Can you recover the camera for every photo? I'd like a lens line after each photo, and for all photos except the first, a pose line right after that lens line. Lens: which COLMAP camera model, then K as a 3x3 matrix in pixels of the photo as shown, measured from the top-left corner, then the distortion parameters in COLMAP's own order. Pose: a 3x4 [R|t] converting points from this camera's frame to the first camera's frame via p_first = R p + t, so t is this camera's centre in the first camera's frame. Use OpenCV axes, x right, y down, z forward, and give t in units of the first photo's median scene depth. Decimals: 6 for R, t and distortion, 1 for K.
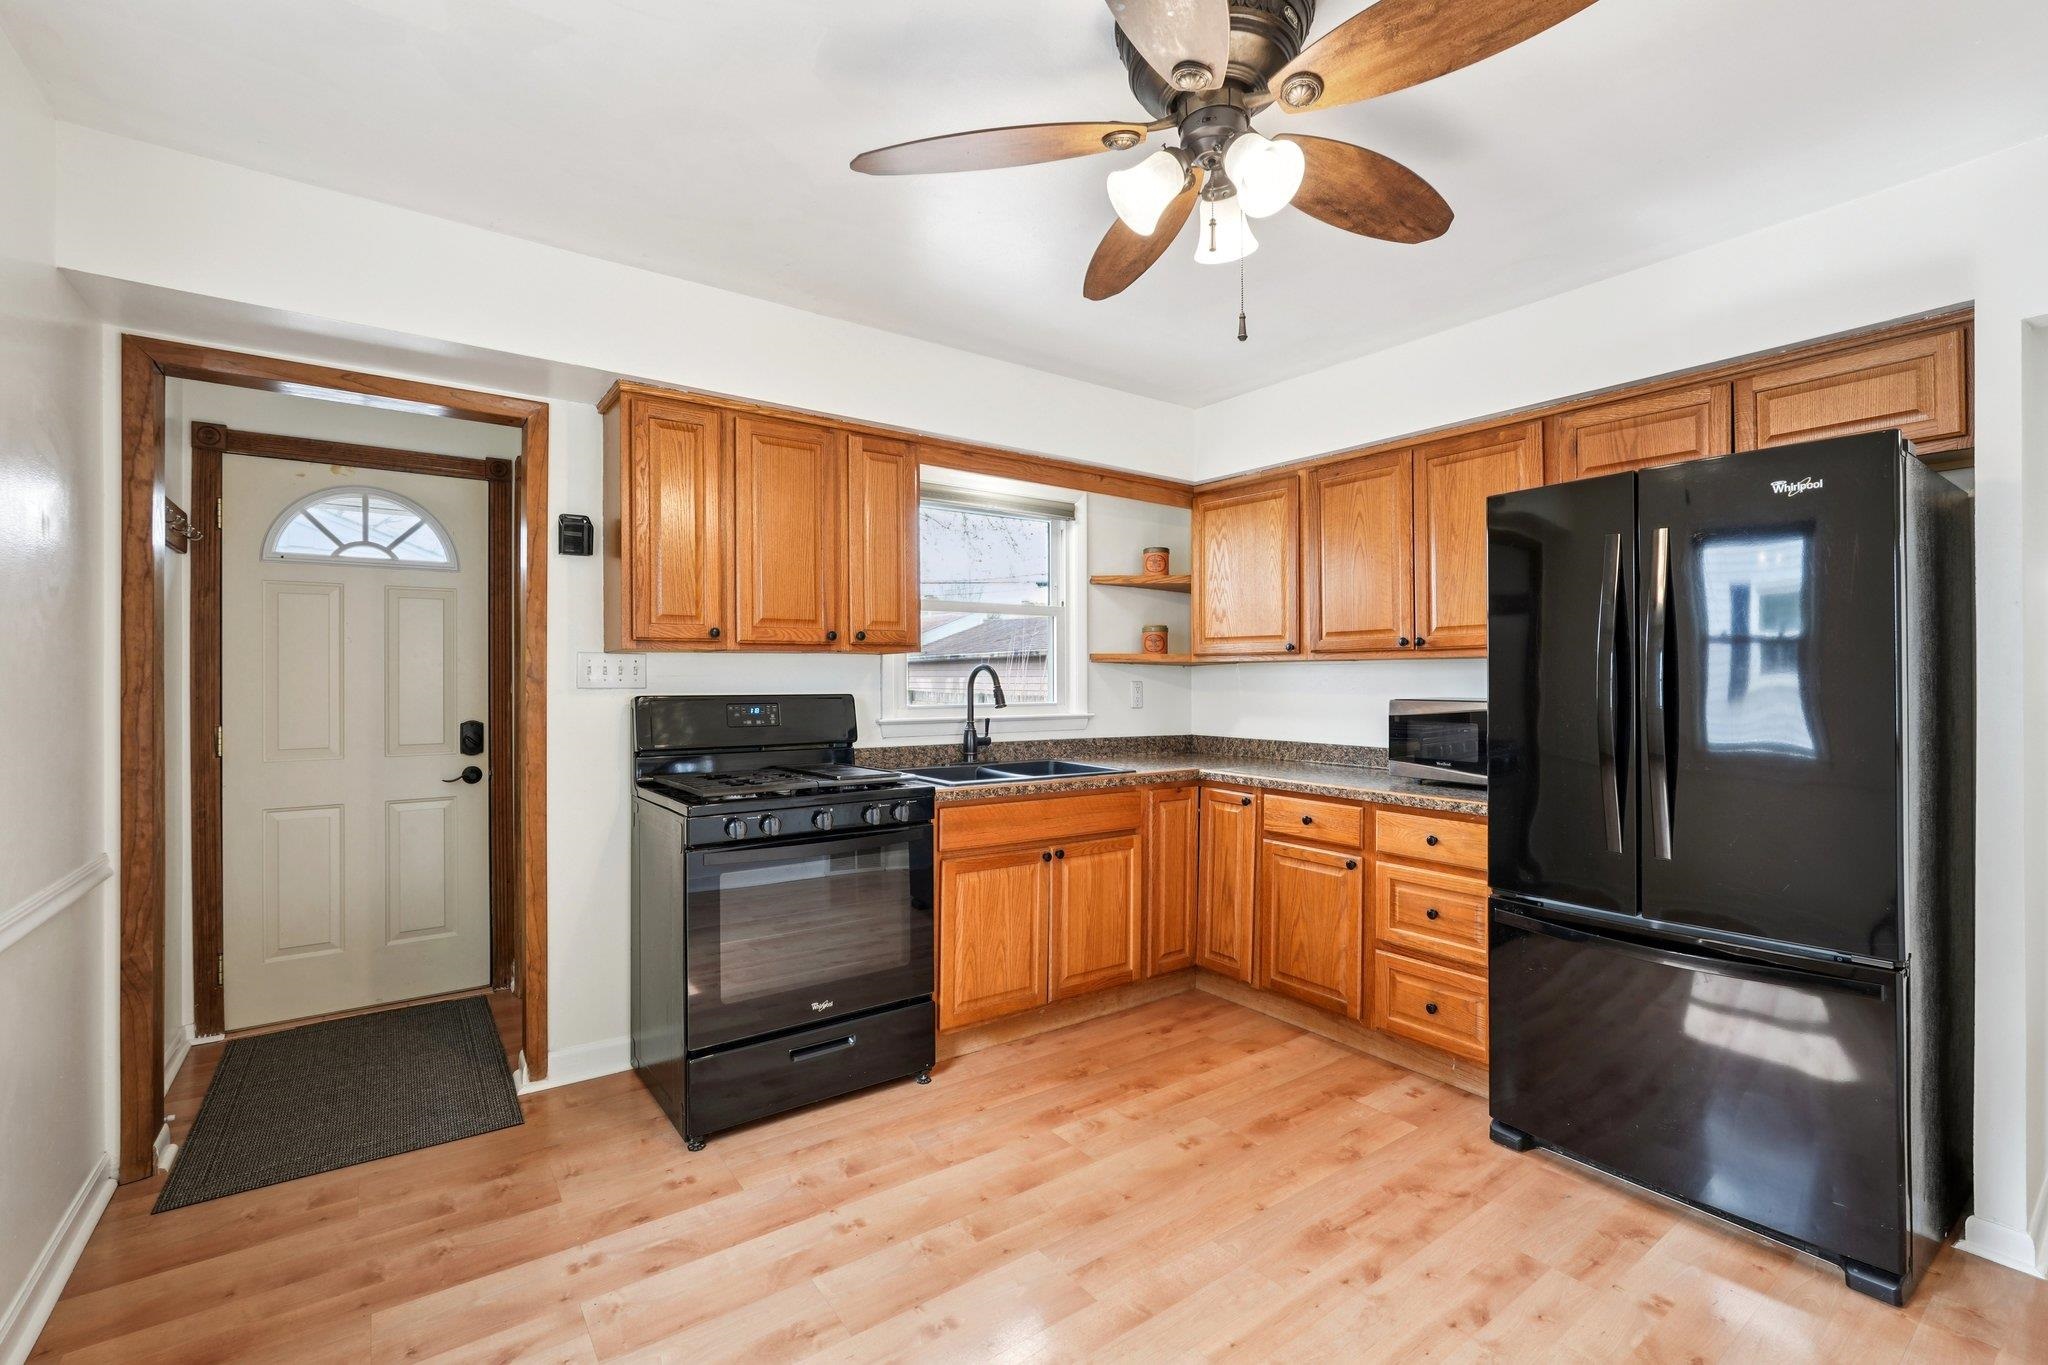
lens RADIAL K [[892.0, 0, 1021.2], [0, 892.0, 681.2], [0, 0, 1]] dist [-0.024275, 0.012734]
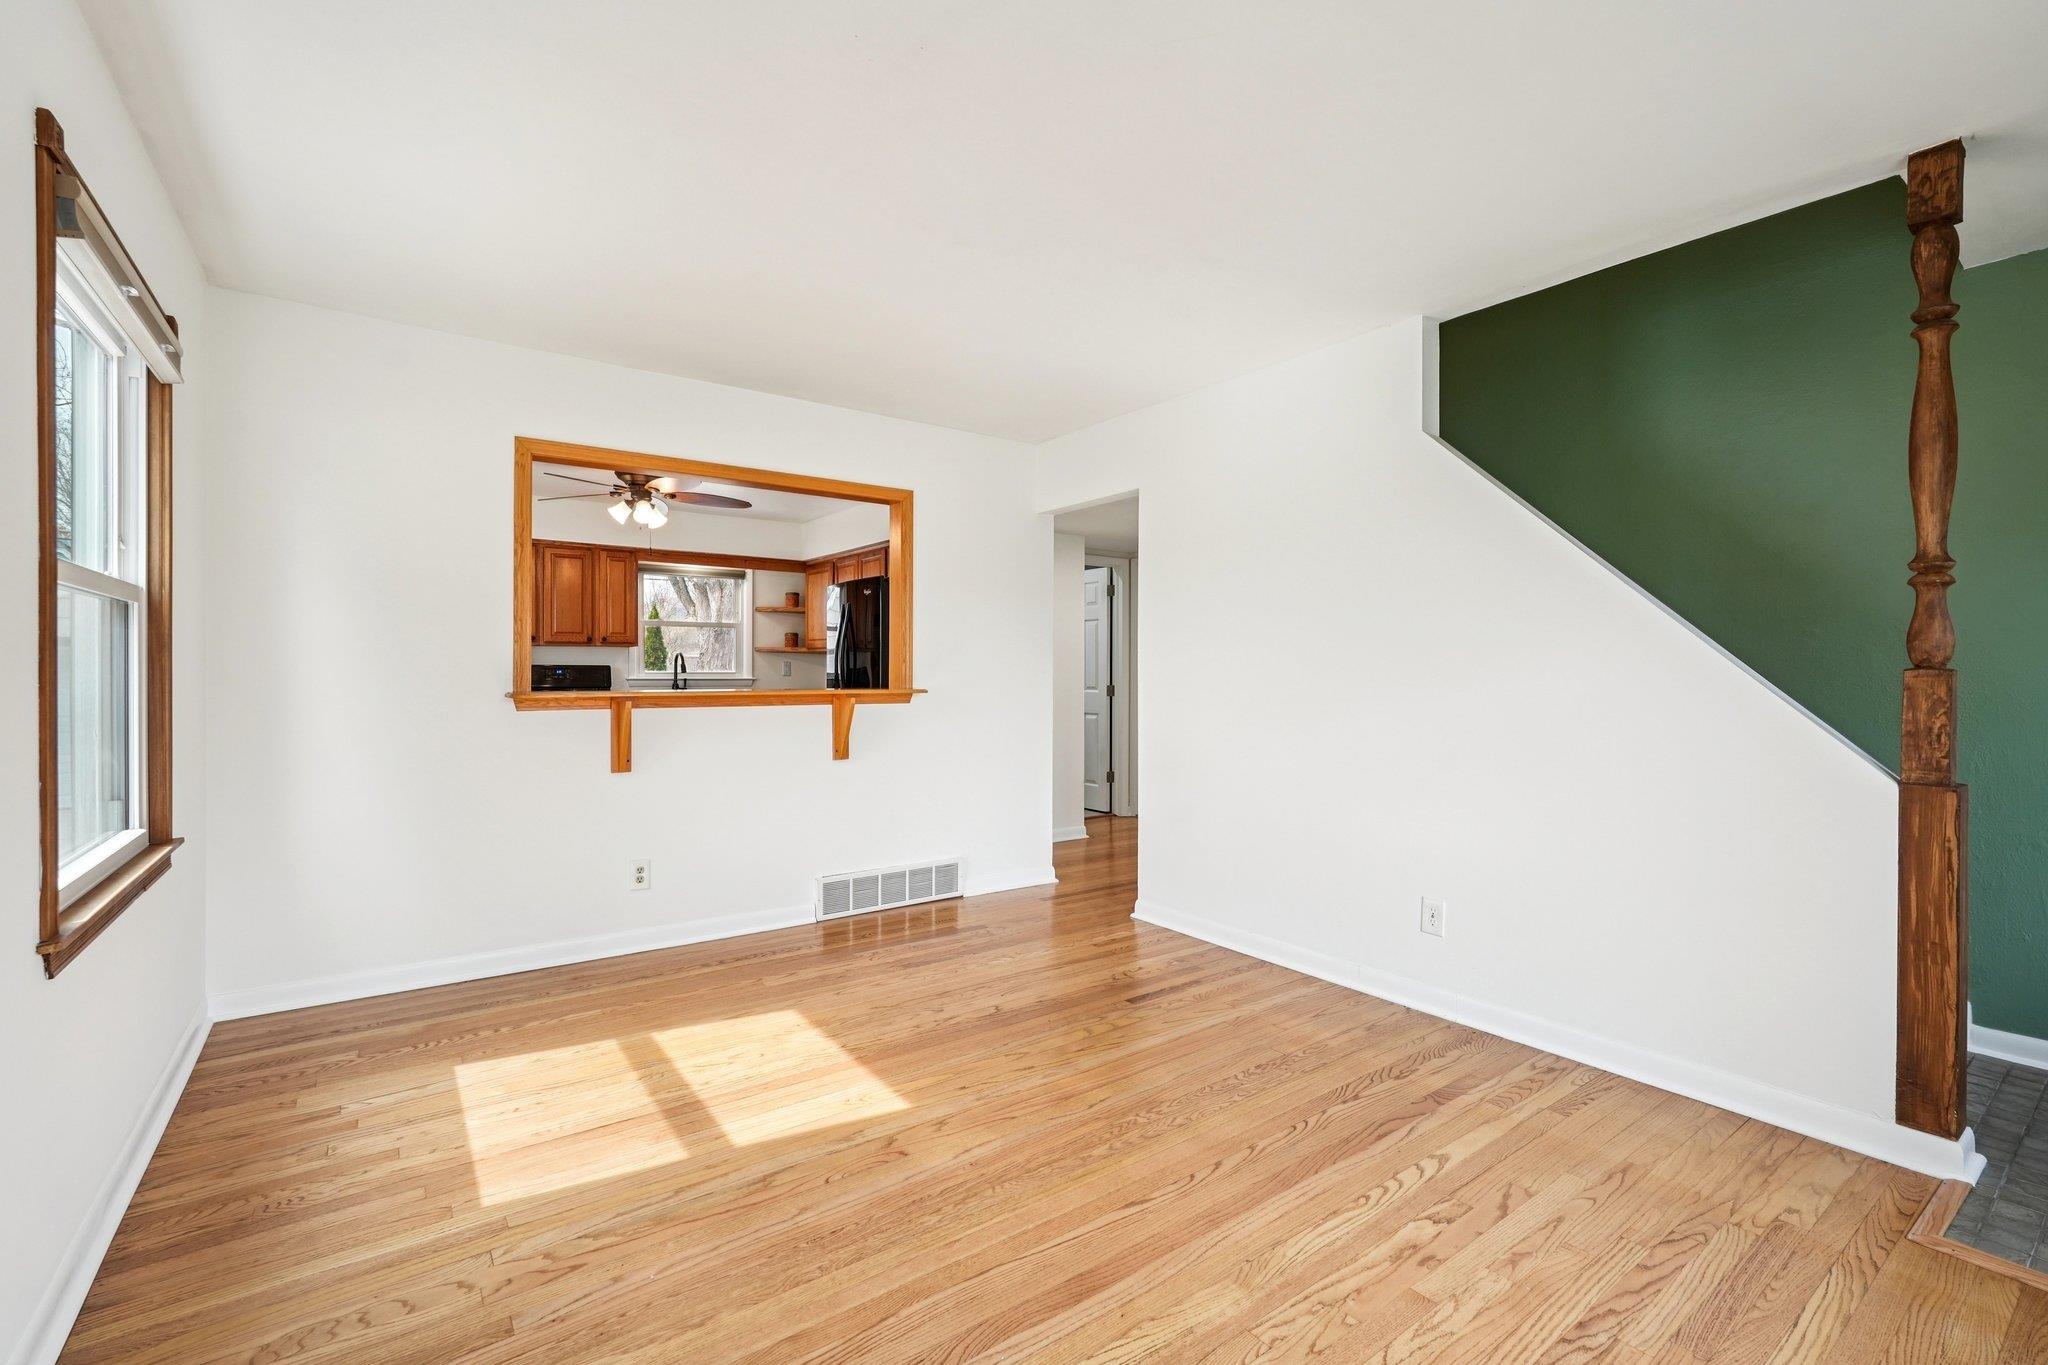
lens RADIAL K [[889.9, 0, 1023.3], [0, 889.9, 673.2], [0, 0, 1]] dist [-0.020214, 0.007849]
pose [[0.999983, 0.004289, 0.003842, 0.848251], [-0.004279, 0.999988, -0.002557, 0.036422], [-0.003853, 0.002541, 0.999989, -1.215029]]
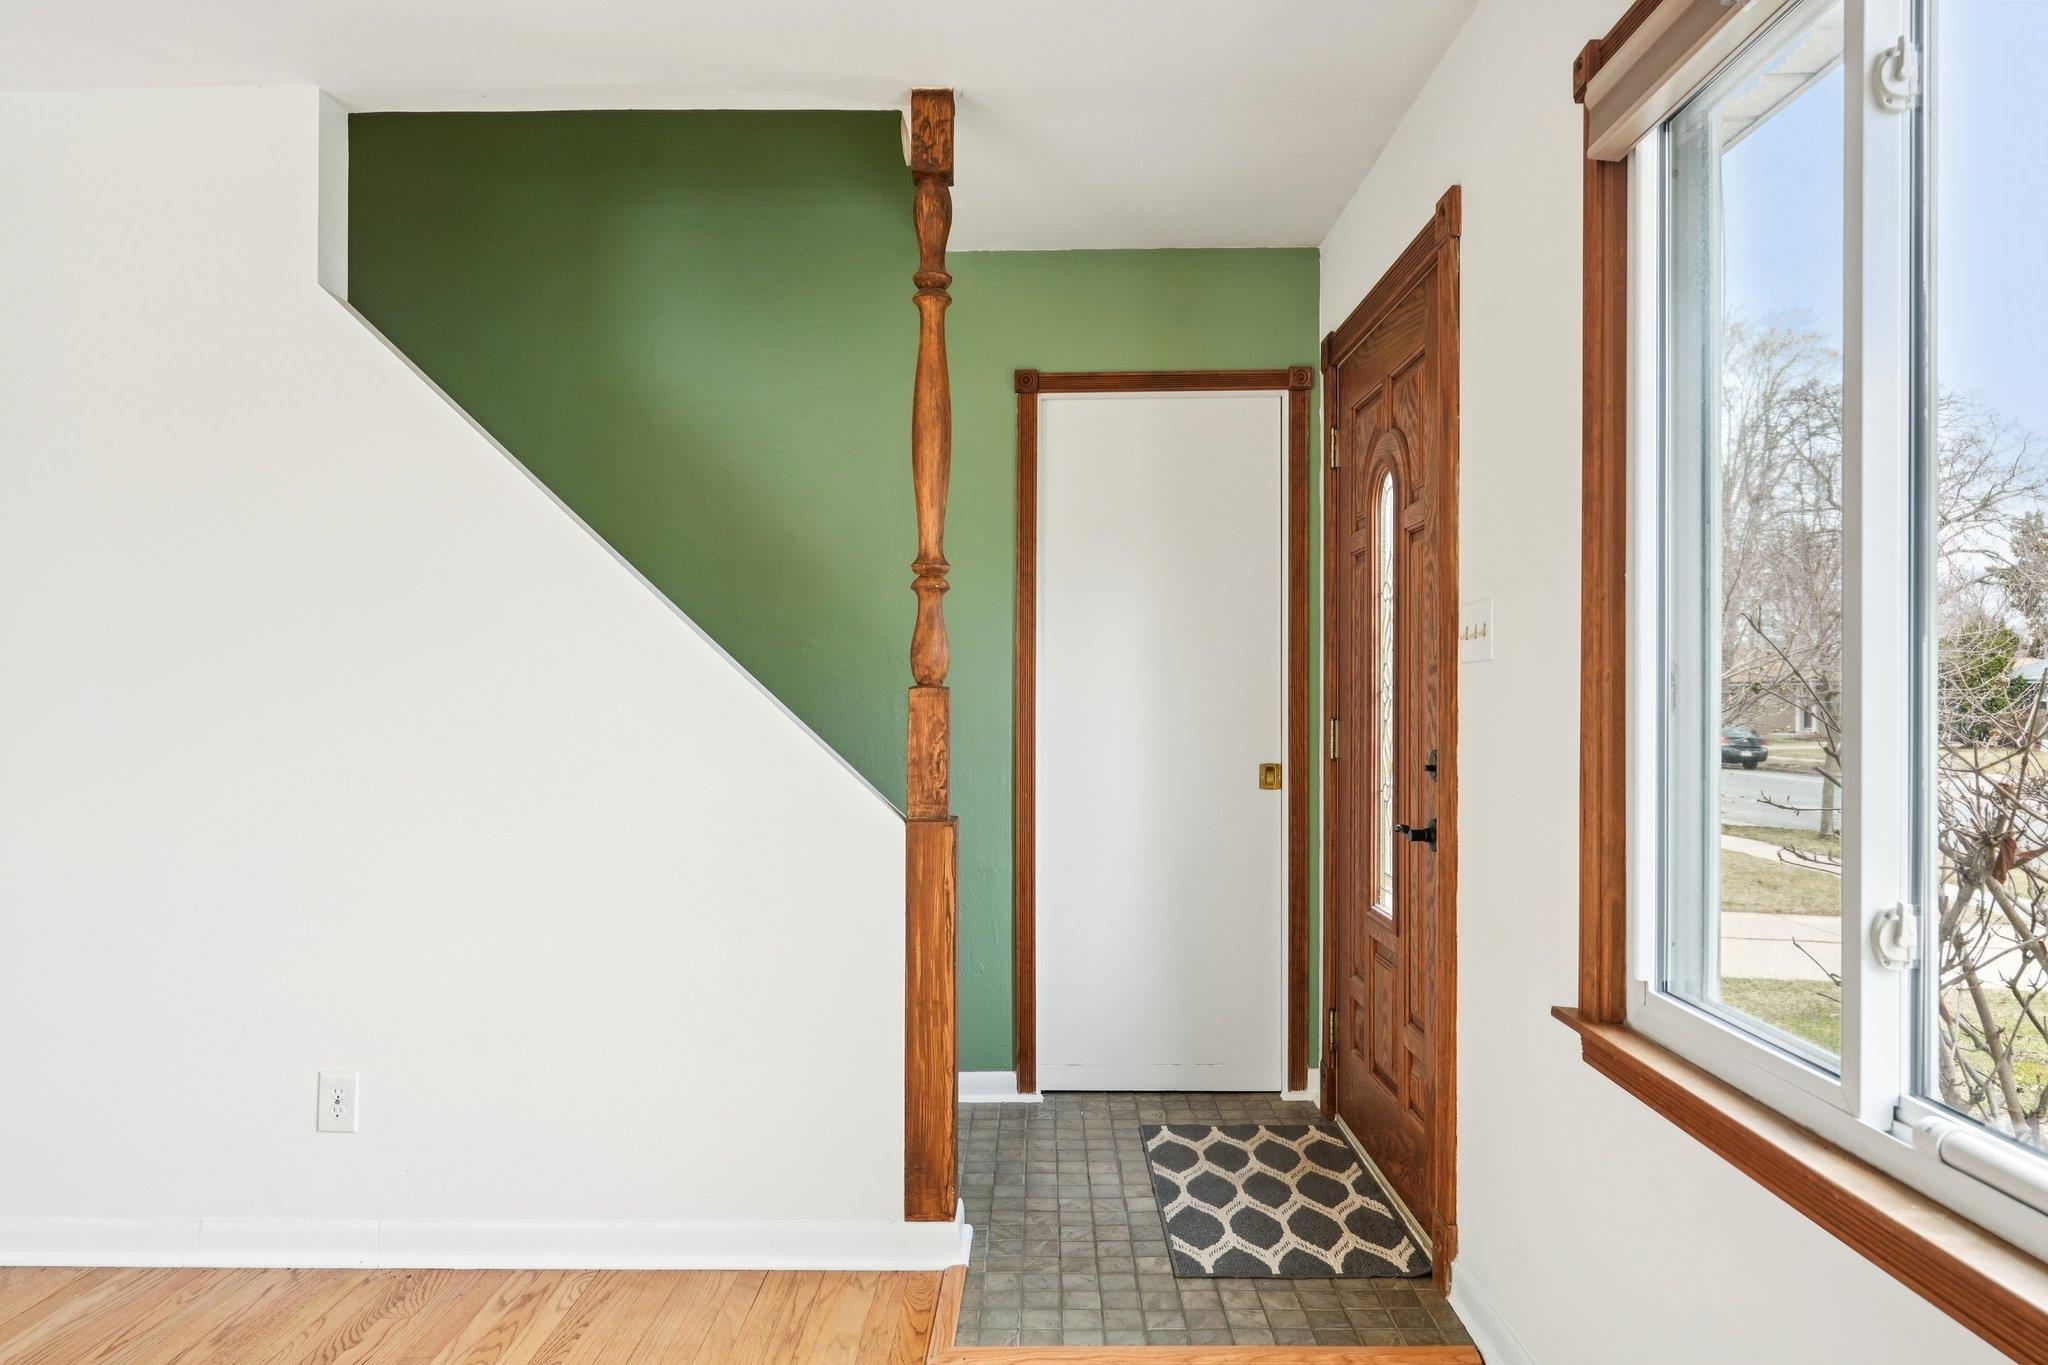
lens RADIAL K [[1280.9, 0, 1026.0], [0, 1280.9, 688.7], [0, 0, 1]] dist [-0.003257, 0.001337]
pose [[0.593229, 0.003964, 0.805024, 0.896066], [0.001085, 0.999983, -0.005724, 0.034645], [-0.805033, 0.004269, 0.593215, -1.101648]]
